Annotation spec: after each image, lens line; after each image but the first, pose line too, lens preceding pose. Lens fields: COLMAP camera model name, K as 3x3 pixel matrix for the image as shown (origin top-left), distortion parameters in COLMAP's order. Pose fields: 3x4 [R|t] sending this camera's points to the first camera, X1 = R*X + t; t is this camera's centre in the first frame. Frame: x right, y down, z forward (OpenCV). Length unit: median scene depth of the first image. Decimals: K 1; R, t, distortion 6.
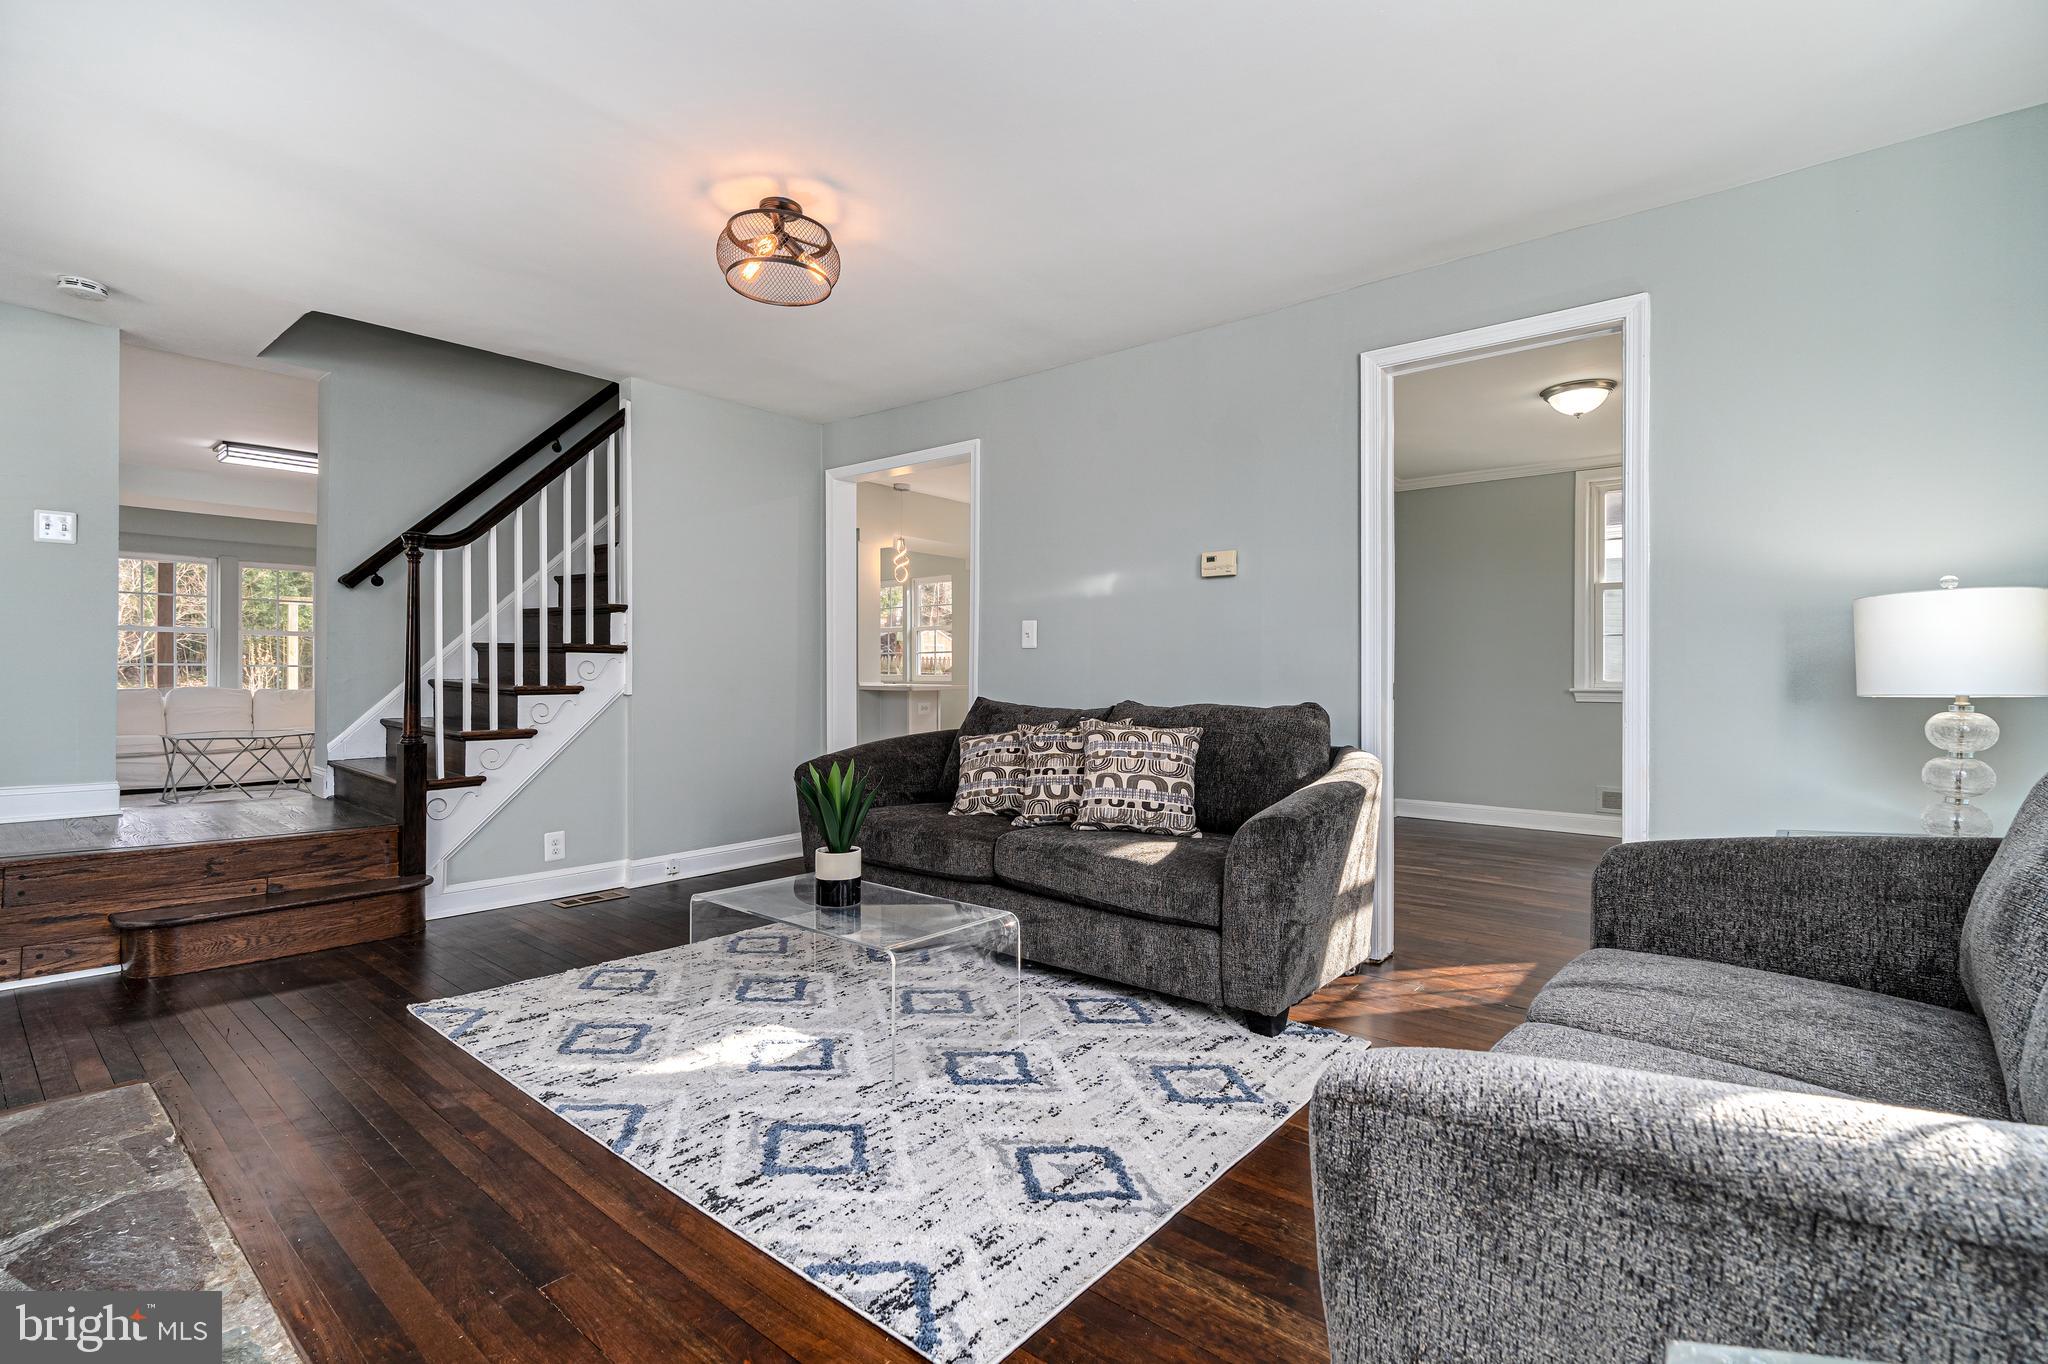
lens RADIAL K [[941.8, 0, 1033.7], [0, 941.8, 670.0], [0, 0, 1]] dist [-0.000668, 0.000278]
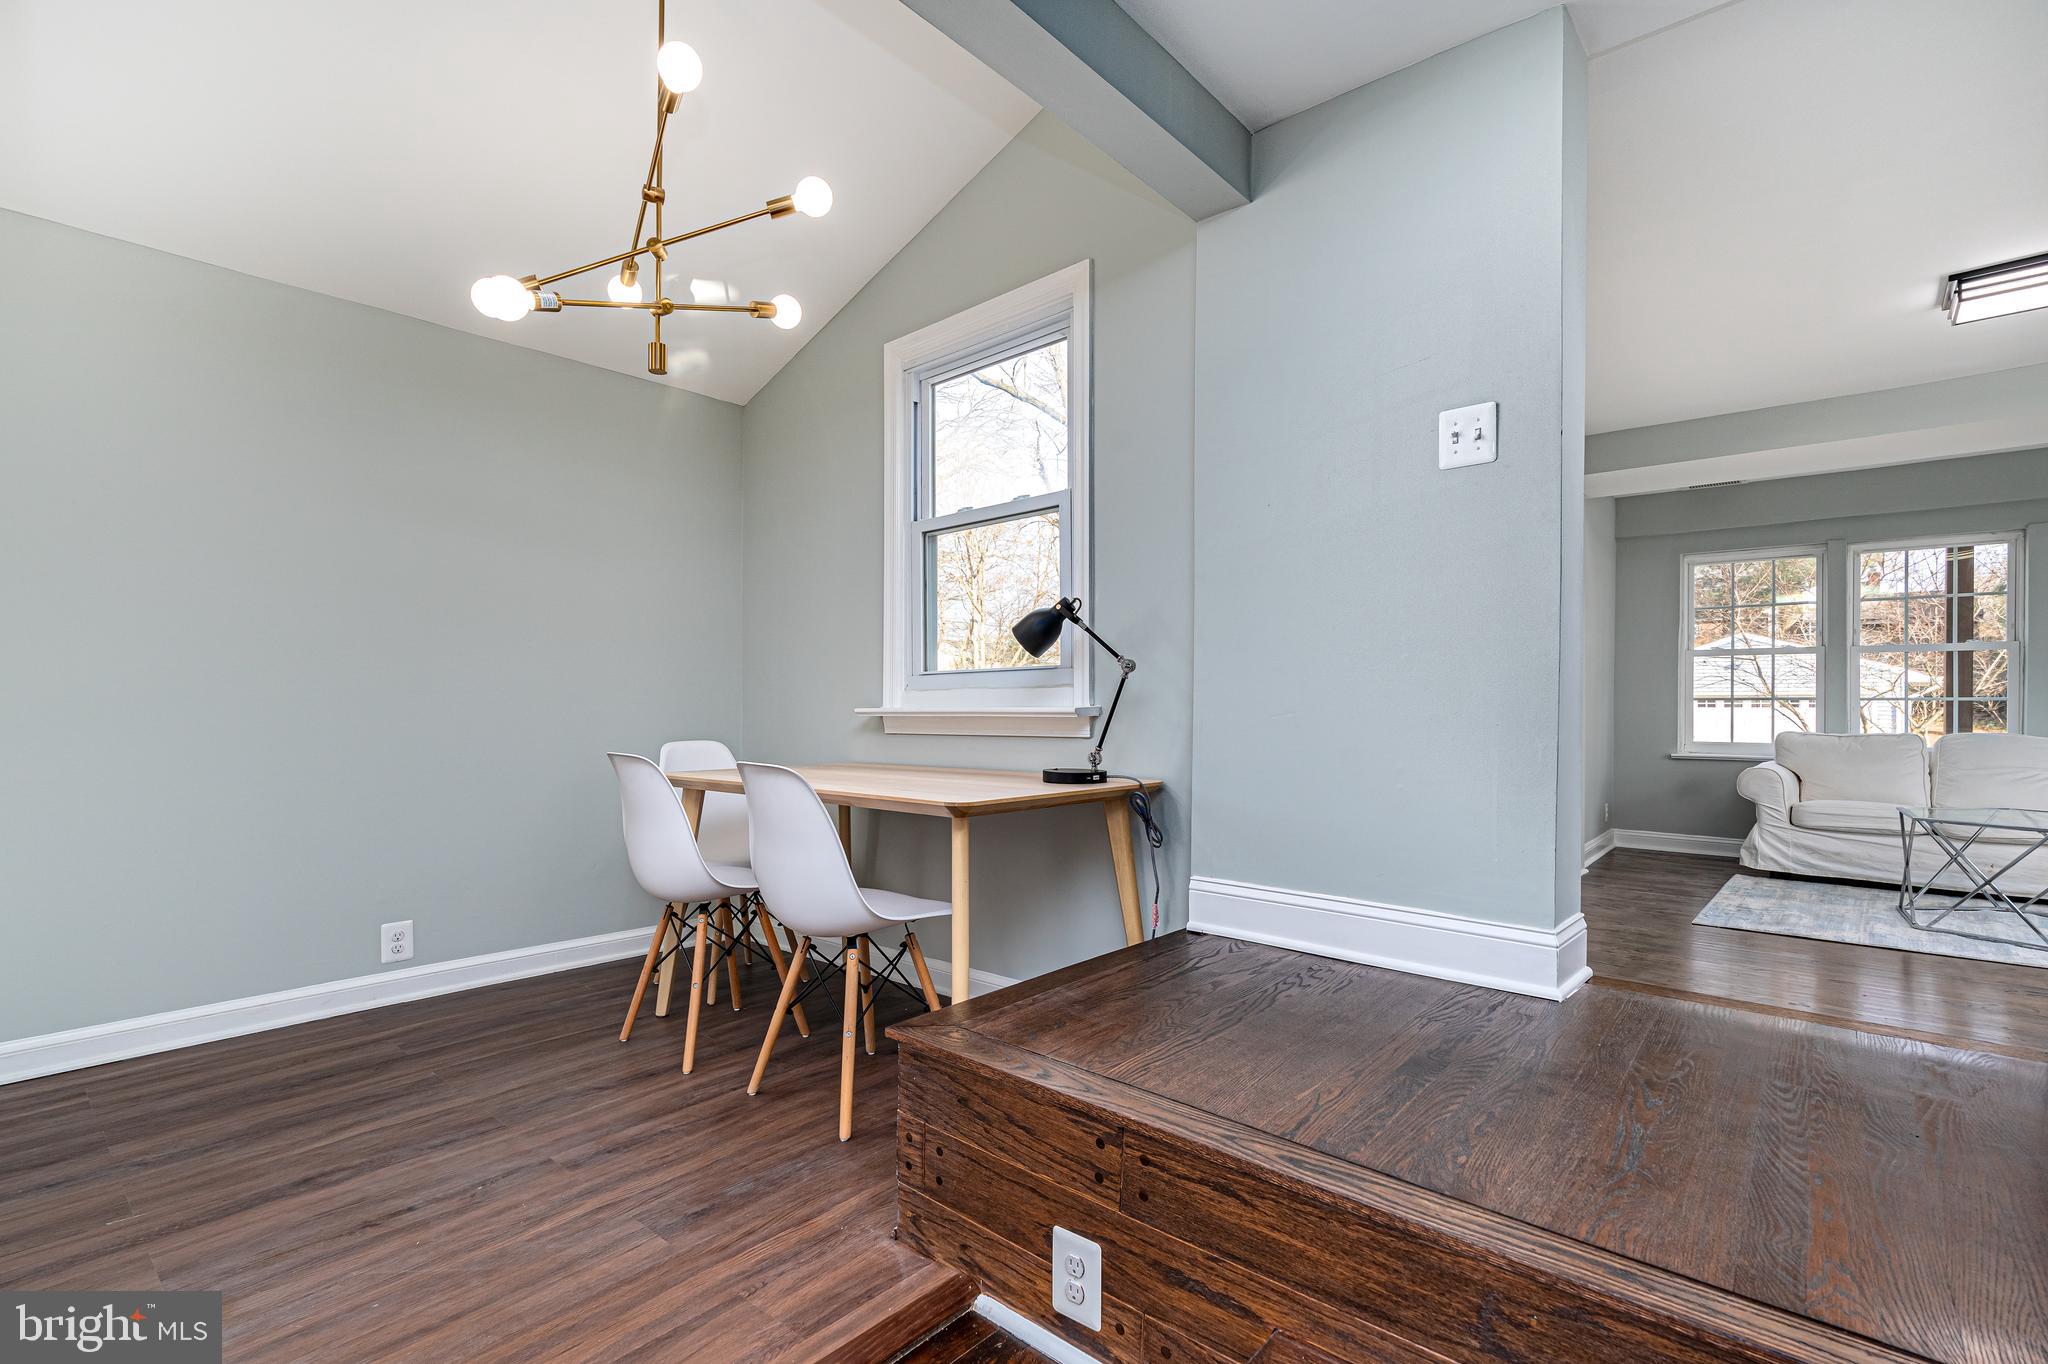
lens RADIAL K [[940.1, 0, 1012.1], [0, 940.1, 718.6], [0, 0, 1]] dist [-0.002748, 0.000086]
pose [[-0.018382, 0.010127, -0.999780, -0.634218], [-0.000388, 0.999949, 0.010136, 0.005106], [0.999831, 0.000574, -0.018377, 0.956609]]
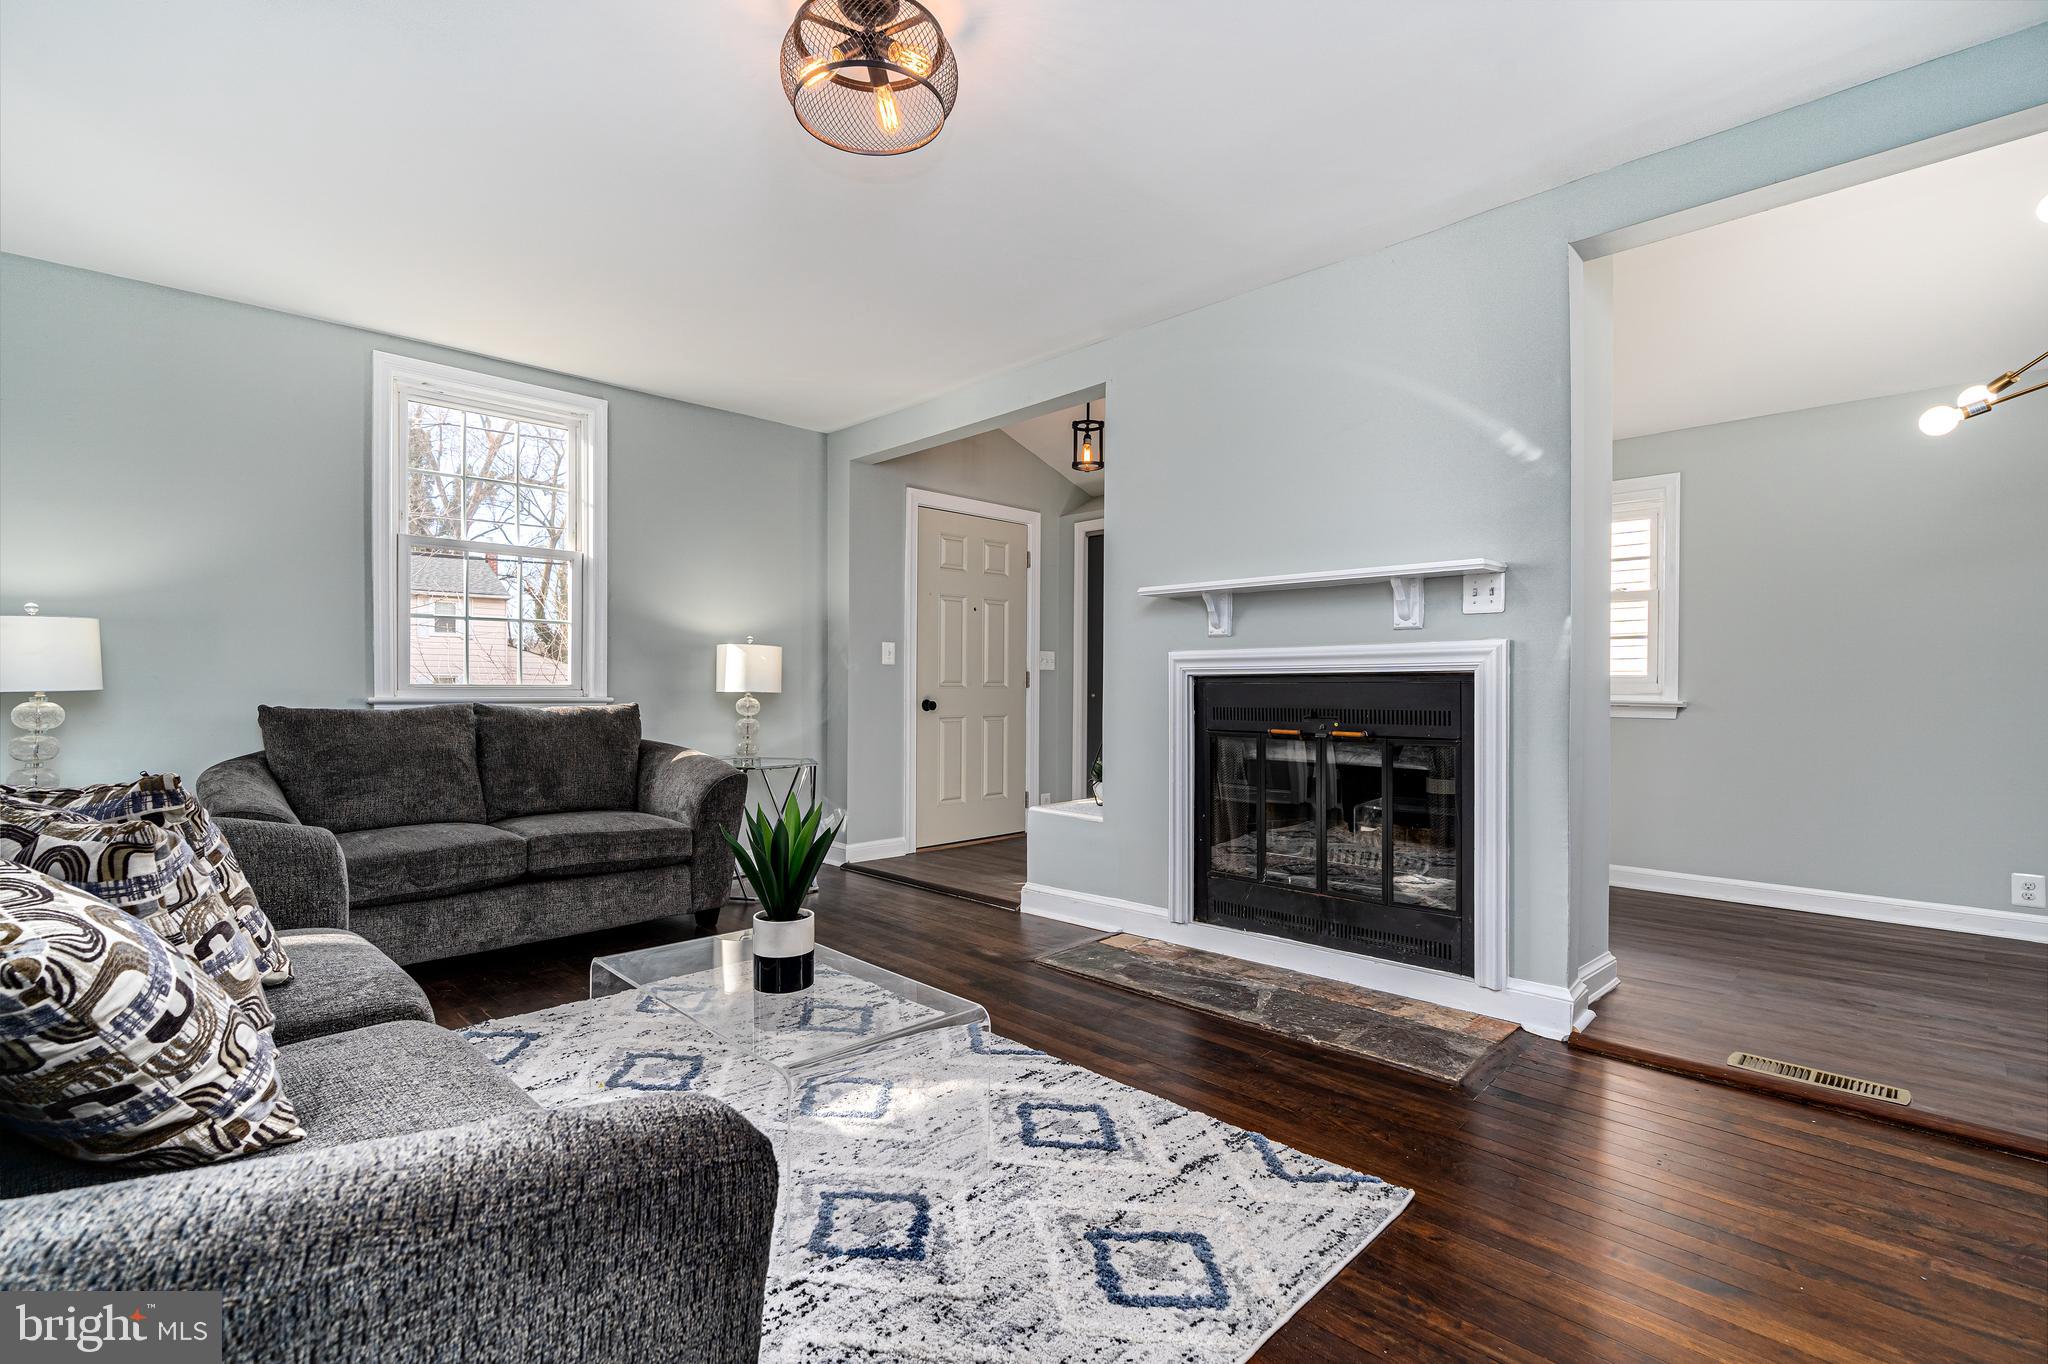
lens RADIAL K [[915.7, 0, 1019.0], [0, 915.7, 687.3], [0, 0, 1]] dist [-0.008152, 0.001598]
pose [[-0.995203, -0.009959, 0.097323, -0.431044], [-0.010250, 0.999944, -0.002491, 0.009012], [-0.097293, -0.003477, -0.995250, 1.593238]]
